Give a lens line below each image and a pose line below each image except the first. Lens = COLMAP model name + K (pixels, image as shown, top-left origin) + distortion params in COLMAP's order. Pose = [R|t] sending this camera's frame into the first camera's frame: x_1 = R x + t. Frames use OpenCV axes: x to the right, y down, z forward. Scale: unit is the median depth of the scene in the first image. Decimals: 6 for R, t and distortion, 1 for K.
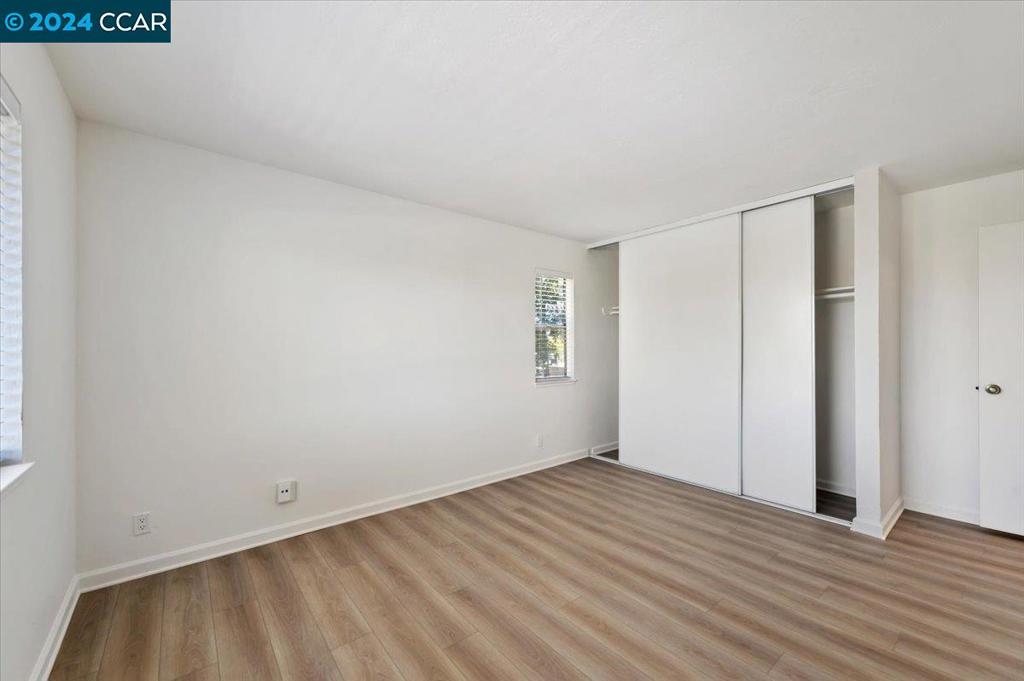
lens RADIAL K [[416.5, 0, 521.0], [0, 416.5, 343.6], [0, 0, 1]] dist [0.001624, -0.000279]
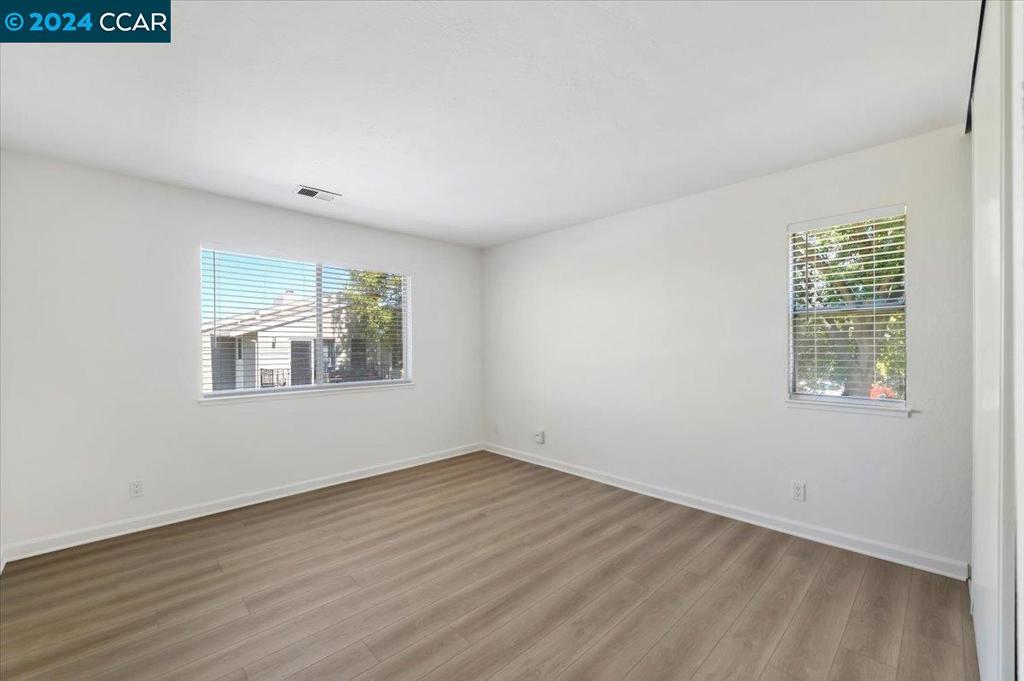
lens RADIAL K [[416.5, 0, 520.8], [0, 416.5, 341.6], [0, 0, 1]] dist [0.001624, -0.000279]
pose [[0.089096, -0.003643, -0.996016, 0.998678], [-0.002333, 0.999990, -0.003867, -0.001248], [0.996020, 0.002668, 0.089086, 0.763469]]
